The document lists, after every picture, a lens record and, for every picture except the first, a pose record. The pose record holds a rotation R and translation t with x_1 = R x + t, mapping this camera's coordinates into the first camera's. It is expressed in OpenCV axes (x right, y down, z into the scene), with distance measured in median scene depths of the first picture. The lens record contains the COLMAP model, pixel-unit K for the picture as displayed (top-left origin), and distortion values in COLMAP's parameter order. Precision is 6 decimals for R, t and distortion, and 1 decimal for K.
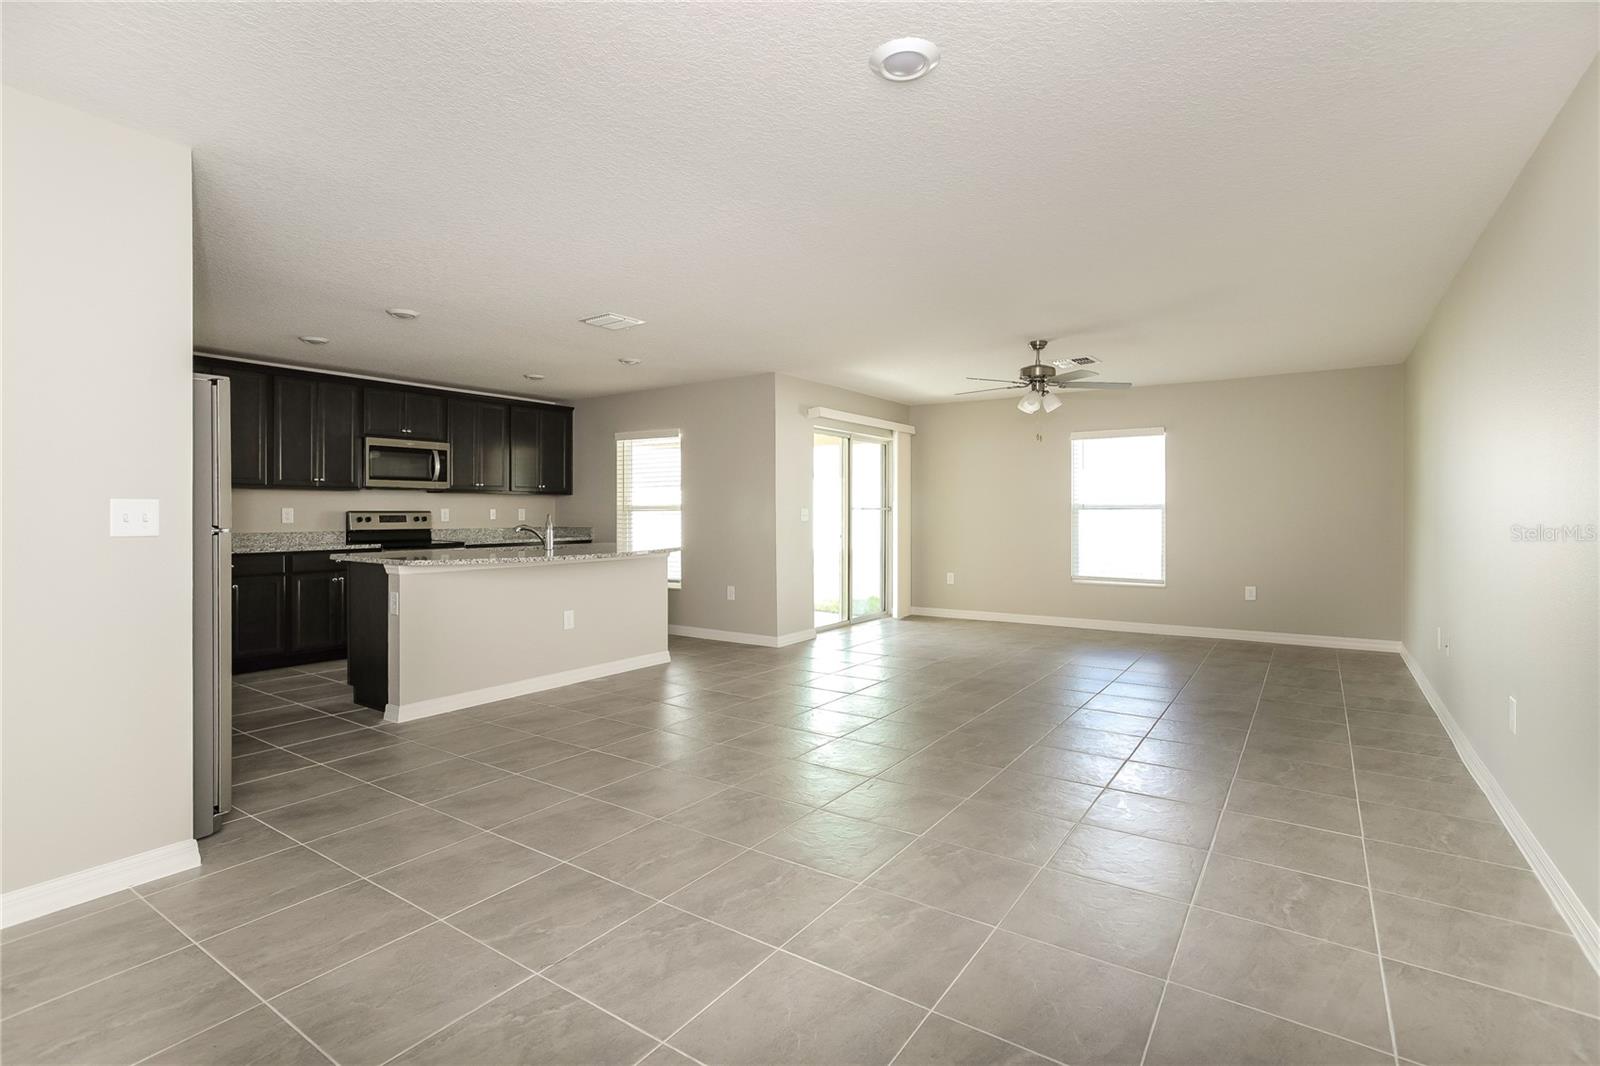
lens RADIAL K [[763.0, 0, 782.8], [0, 763.0, 506.3], [0, 0, 1]] dist [0.020395, 0.001595]
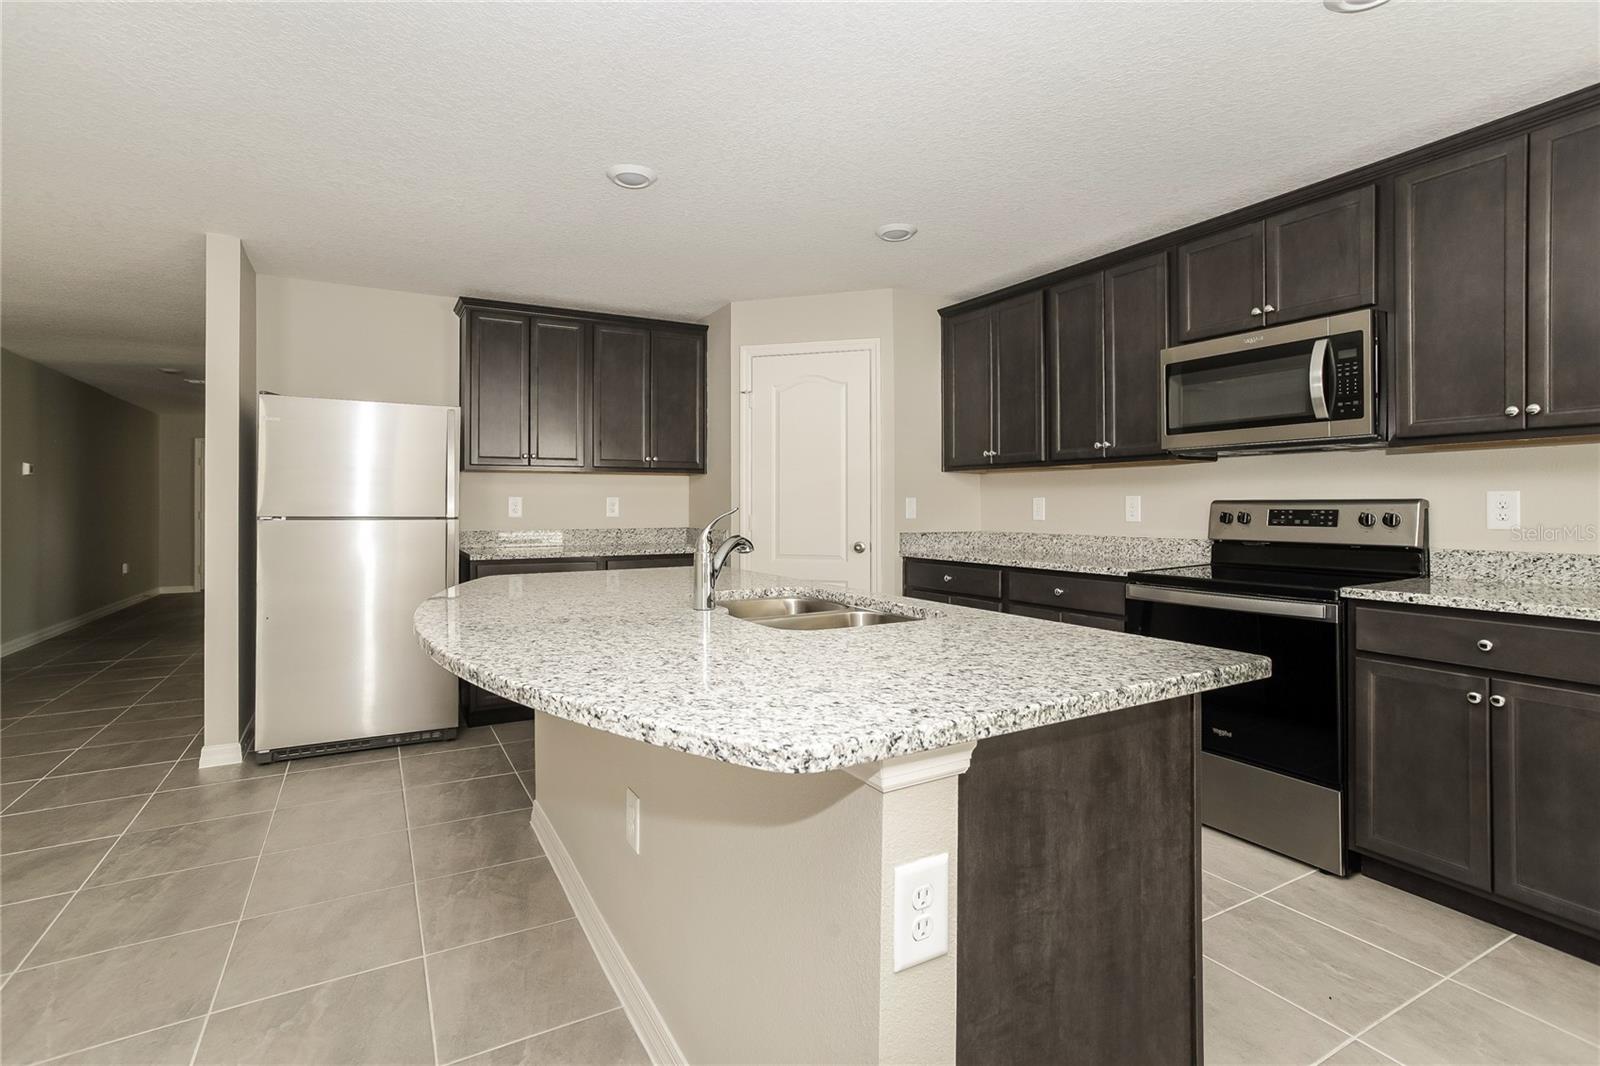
lens RADIAL K [[763.0, 0, 804.8], [0, 763.0, 512.8], [0, 0, 1]] dist [0.020395, 0.001595]
pose [[-0.425665, 0.009110, -0.904835, 0.000757], [0.008099, 0.999948, 0.006257, 0.008575], [0.904844, -0.004665, -0.425717, 0.956549]]
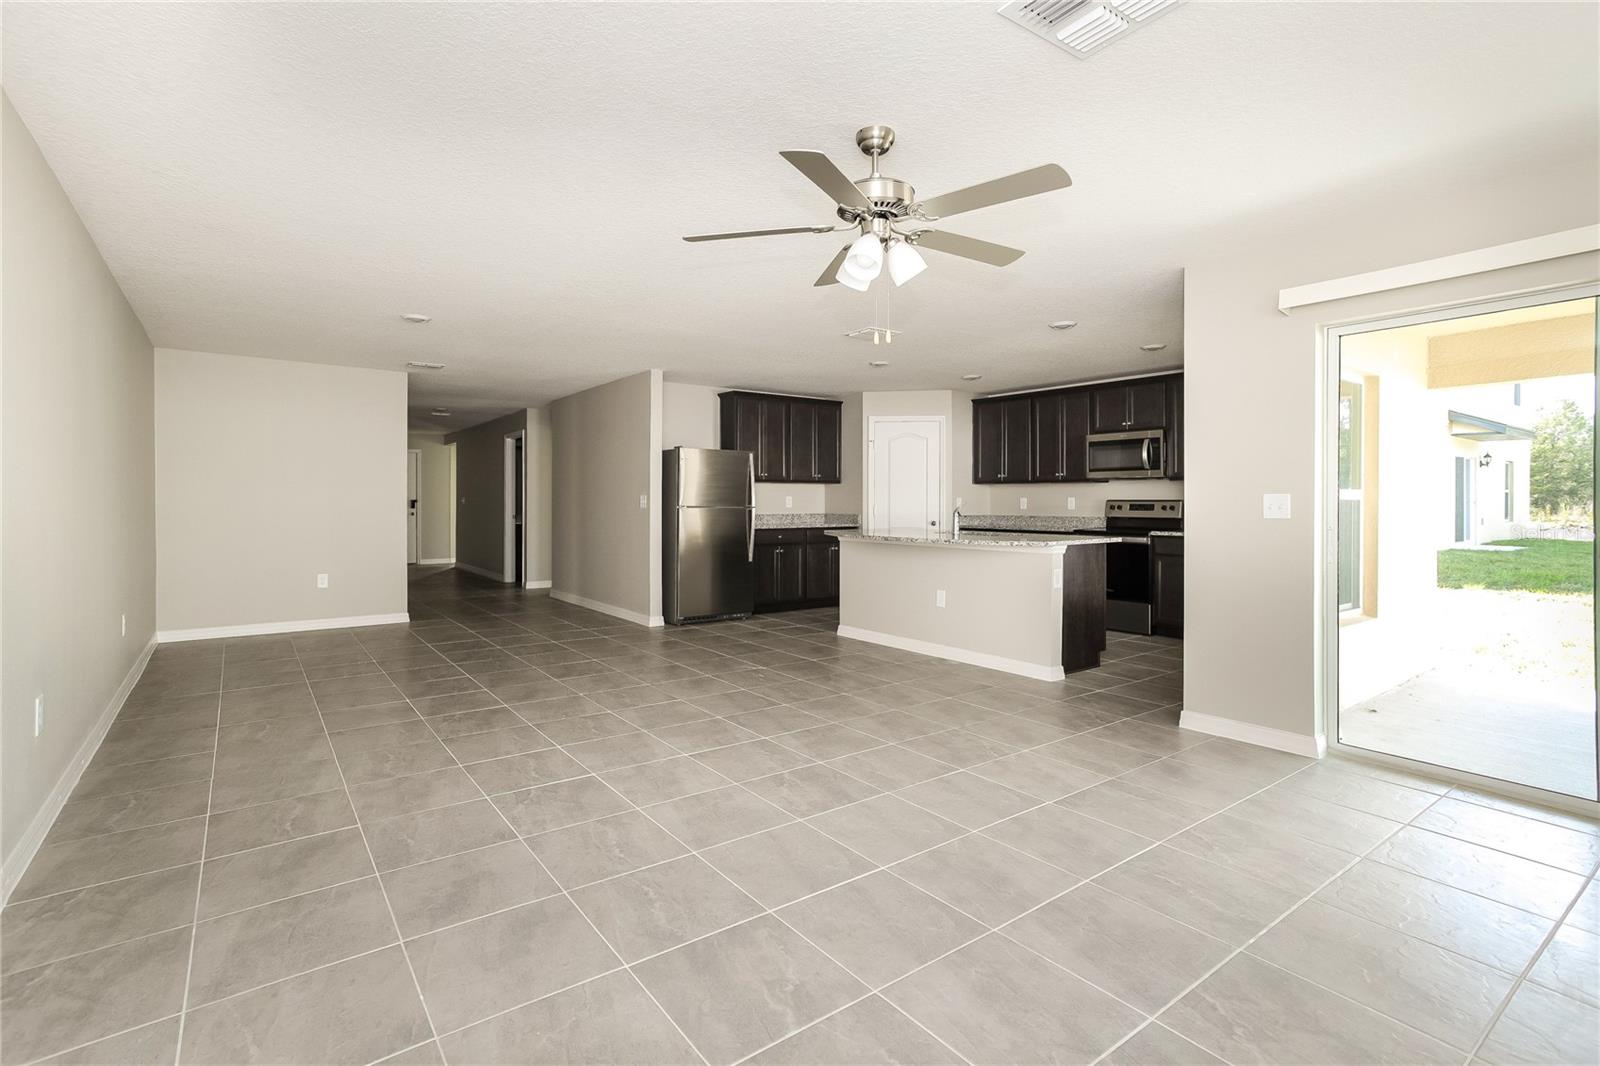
lens RADIAL K [[763.0, 0, 801.7], [0, 763.0, 520.0], [0, 0, 1]] dist [0.020395, 0.001595]
pose [[-0.319292, 0.029025, -0.947212, 0.647555], [0.008767, 0.999579, 0.027674, 0.000594], [0.947616, 0.000532, -0.319412, 0.918311]]
